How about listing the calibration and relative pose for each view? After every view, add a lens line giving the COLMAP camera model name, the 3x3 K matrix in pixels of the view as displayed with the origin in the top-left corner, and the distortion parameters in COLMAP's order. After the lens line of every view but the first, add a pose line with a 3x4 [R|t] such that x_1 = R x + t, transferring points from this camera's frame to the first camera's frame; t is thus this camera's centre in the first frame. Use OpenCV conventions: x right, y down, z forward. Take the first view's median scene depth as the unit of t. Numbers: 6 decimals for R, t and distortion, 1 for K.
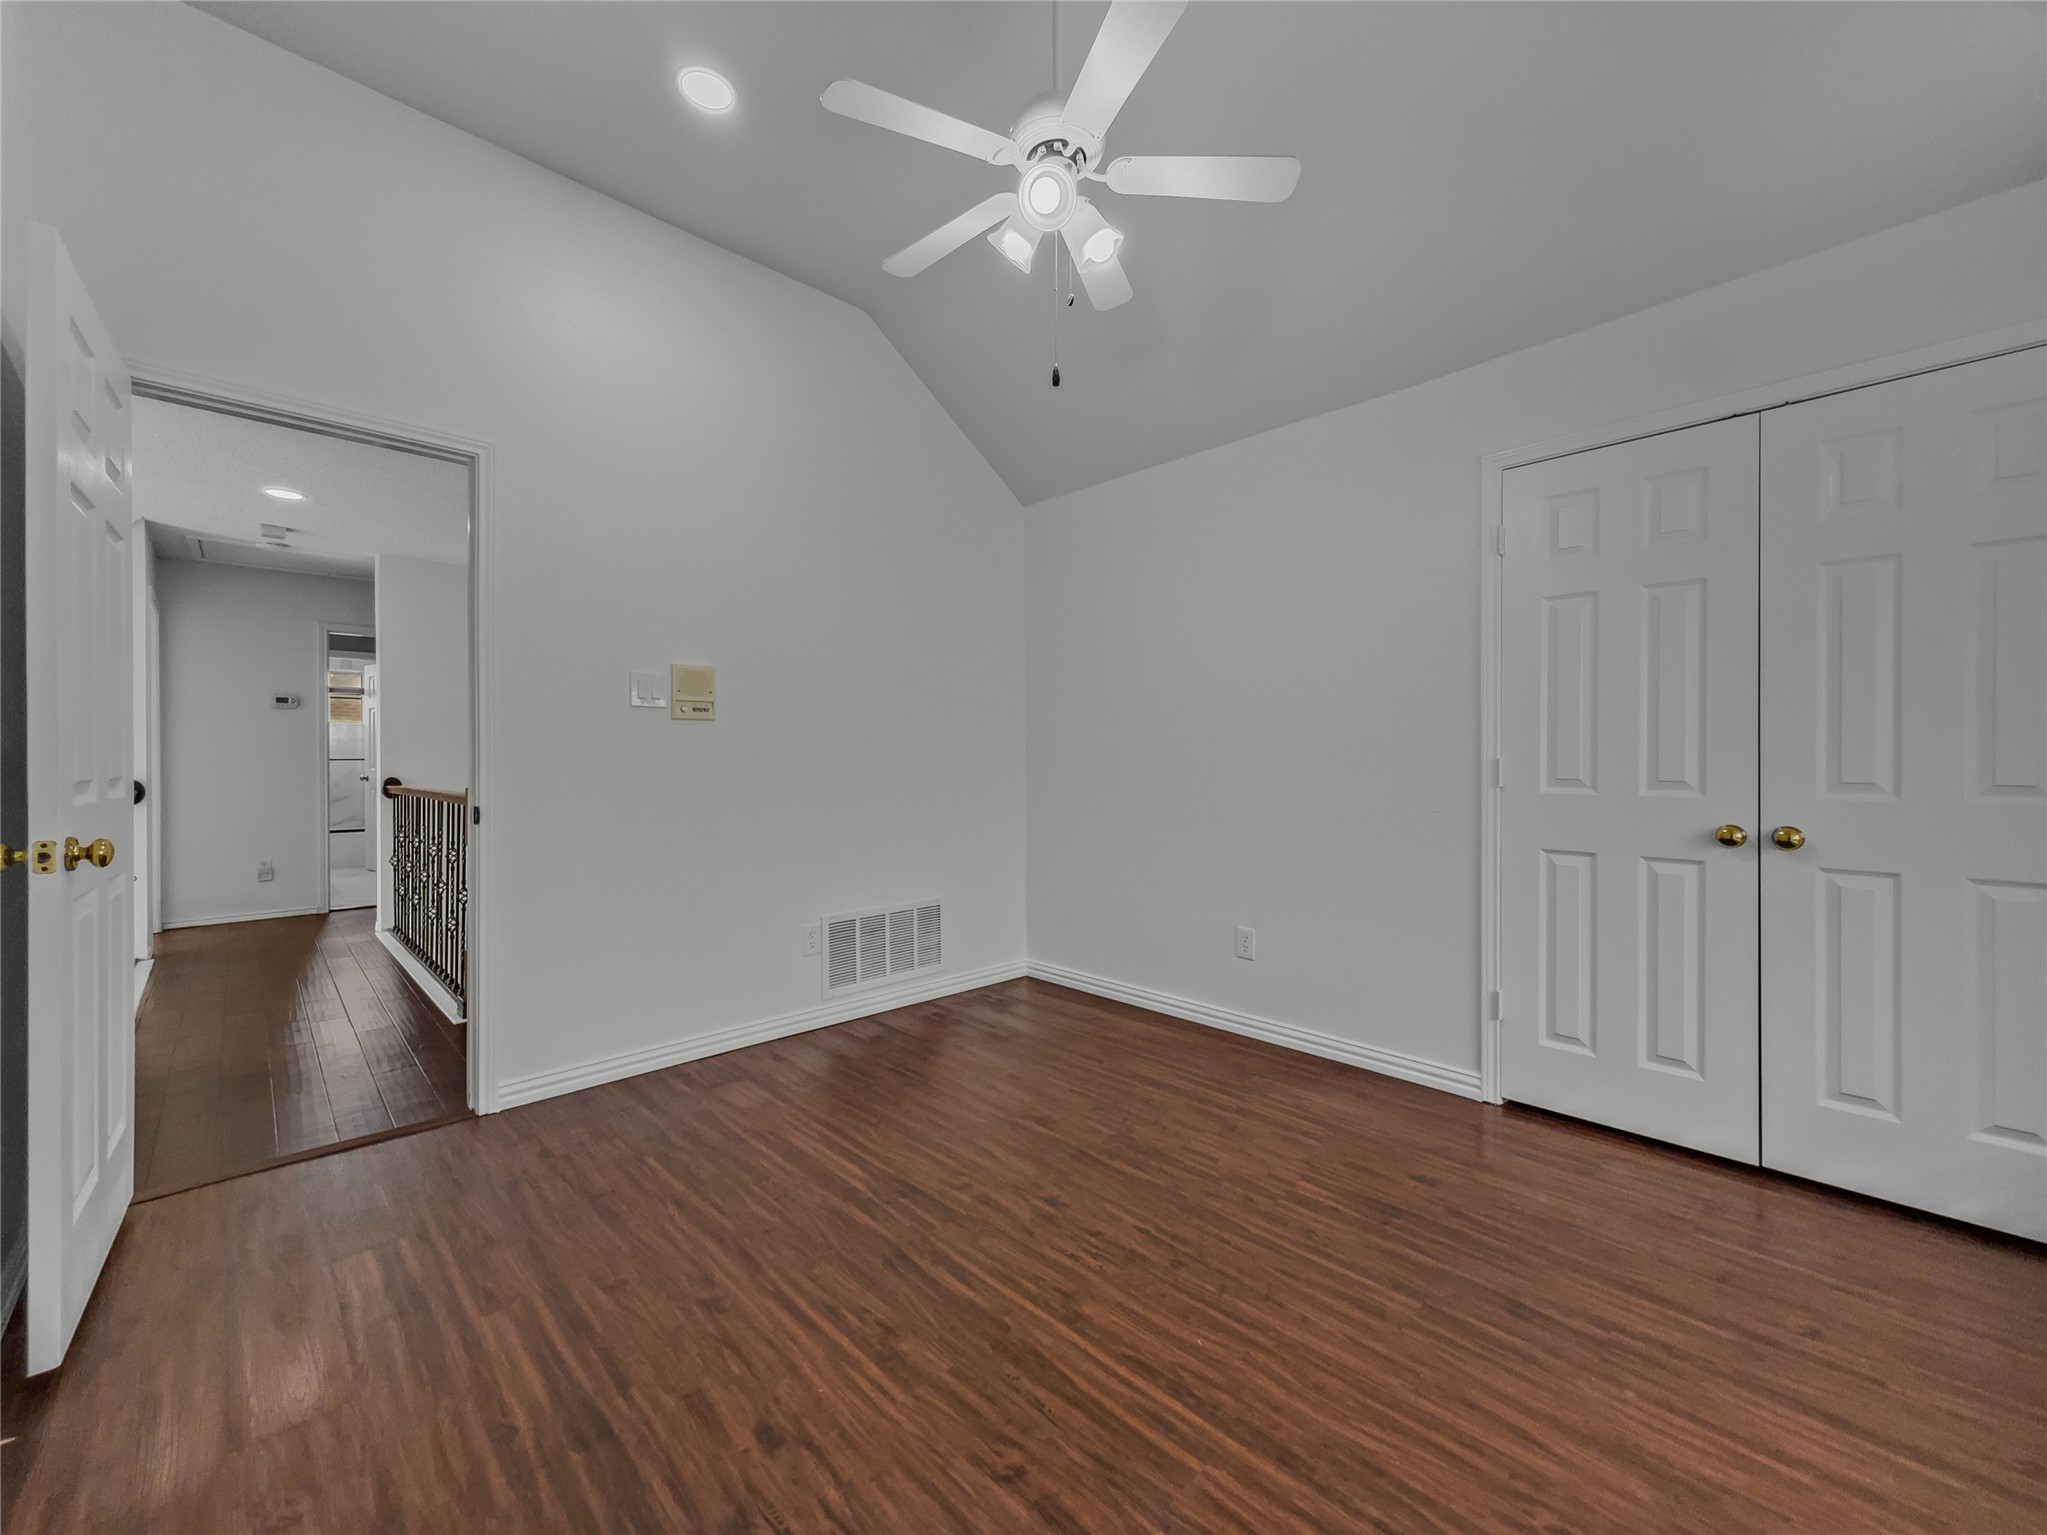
lens RADIAL K [[825.7, 0, 1032.4], [0, 825.7, 763.9], [0, 0, 1]] dist [0.001773, 0.001884]
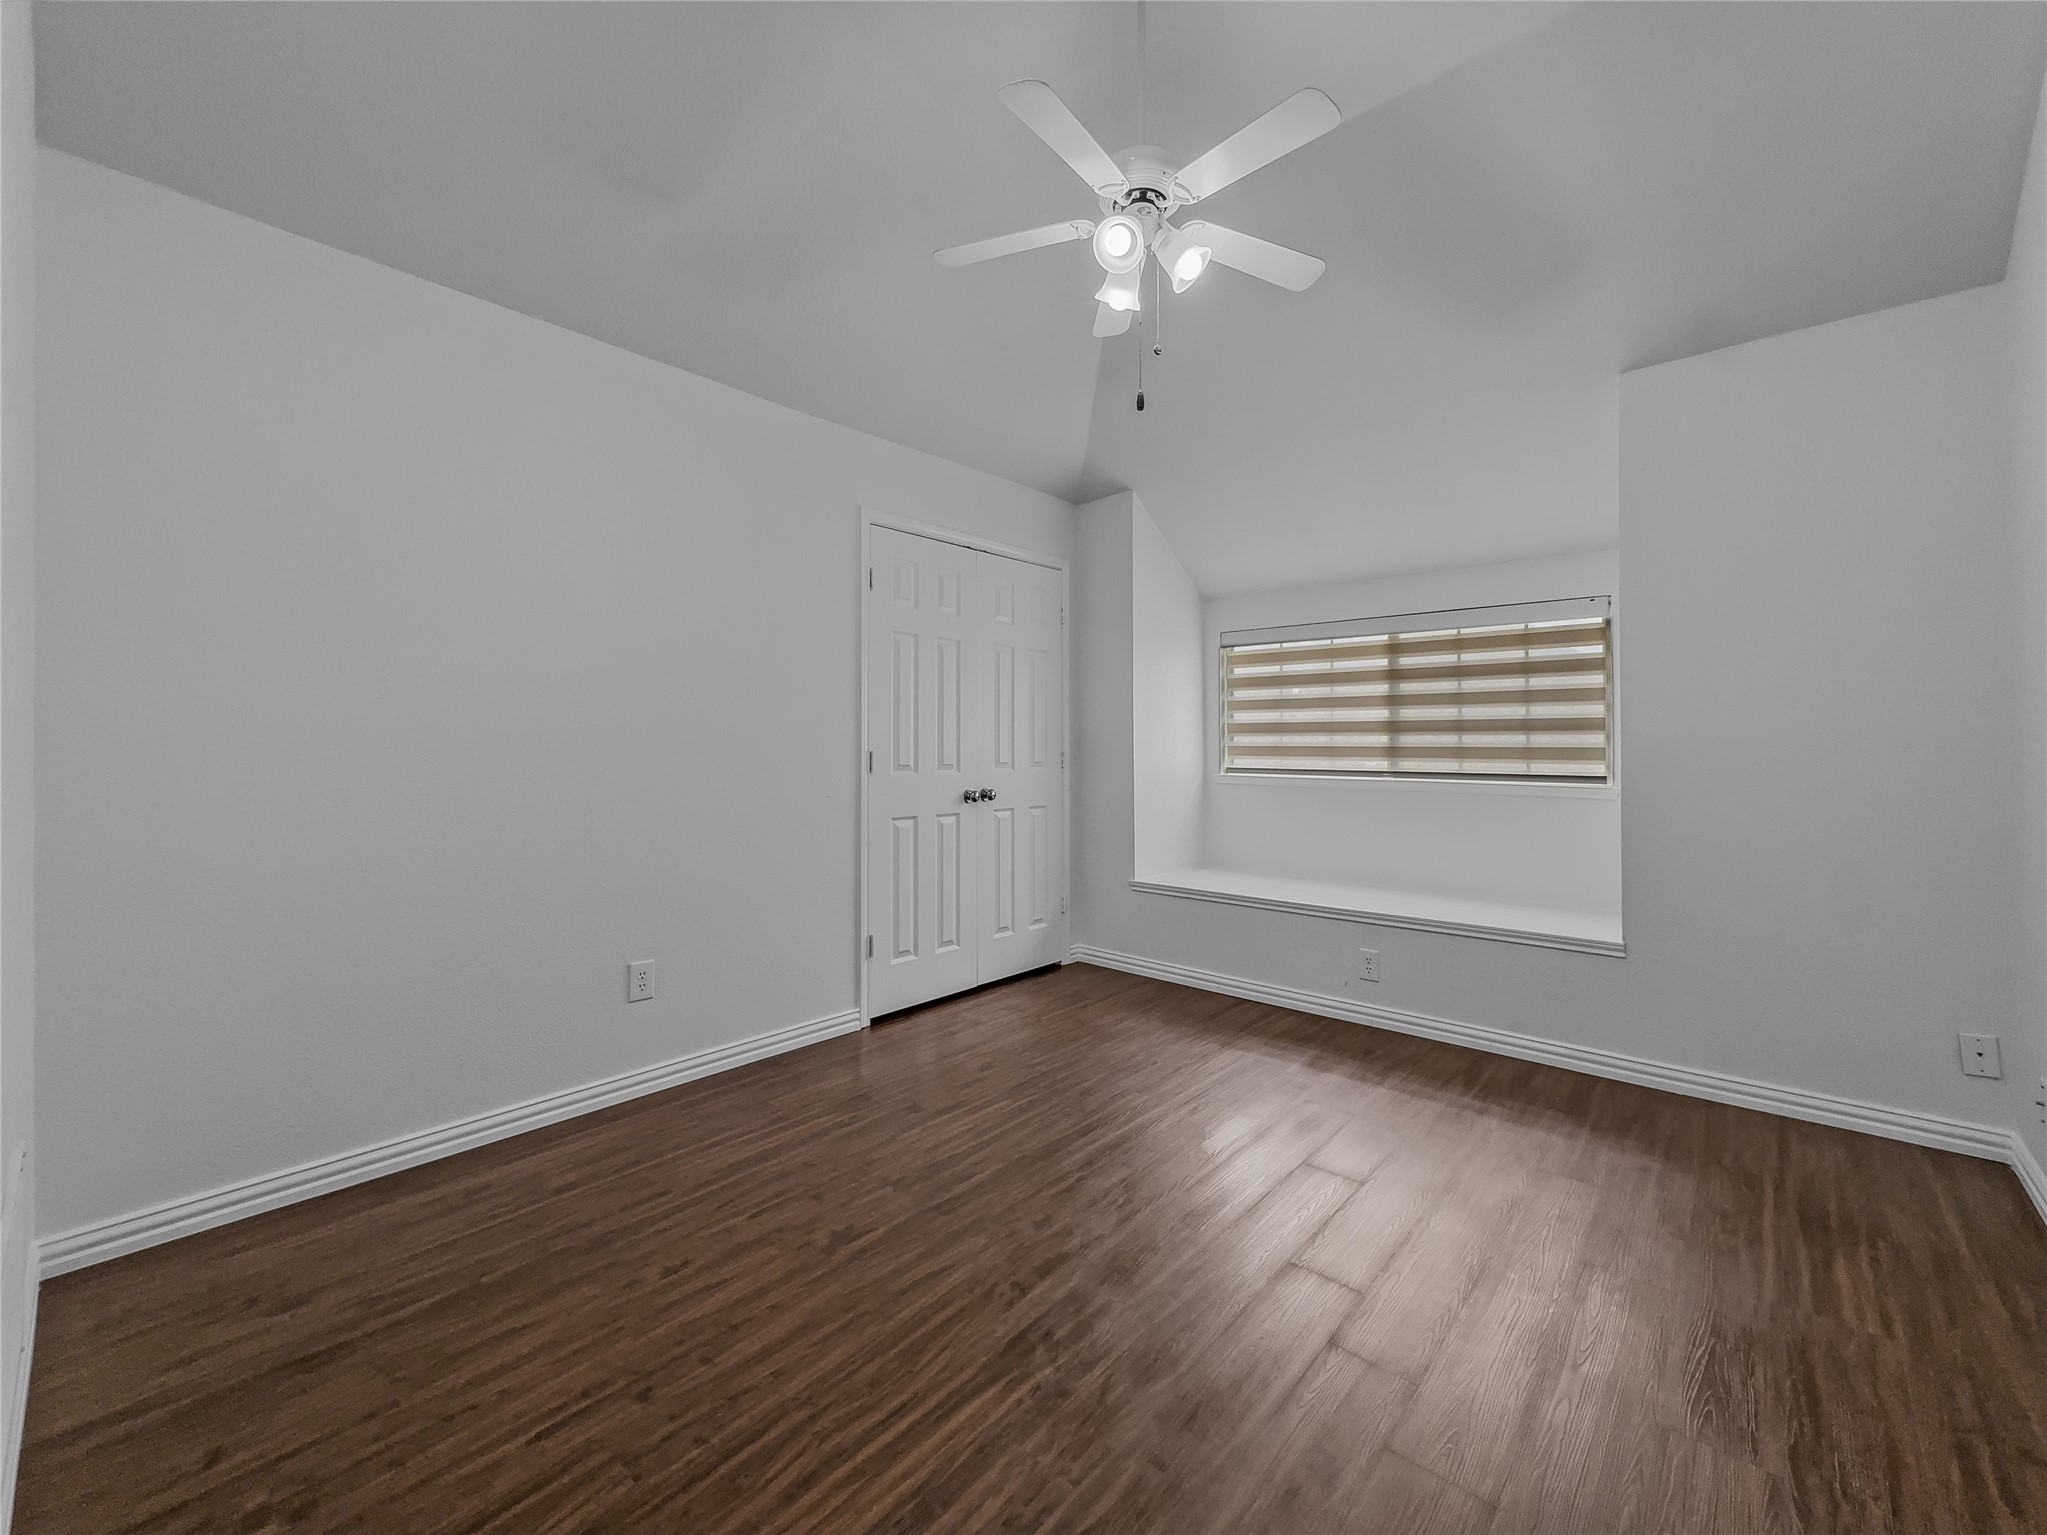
lens RADIAL K [[825.7, 0, 1029.9], [0, 825.7, 745.7], [0, 0, 1]] dist [0.001773, 0.001884]
pose [[-0.056377, 0.001044, 0.998409, -0.708713], [0.012067, 0.999927, -0.000364, -0.010117], [-0.998337, 0.012027, -0.056385, 0.826638]]
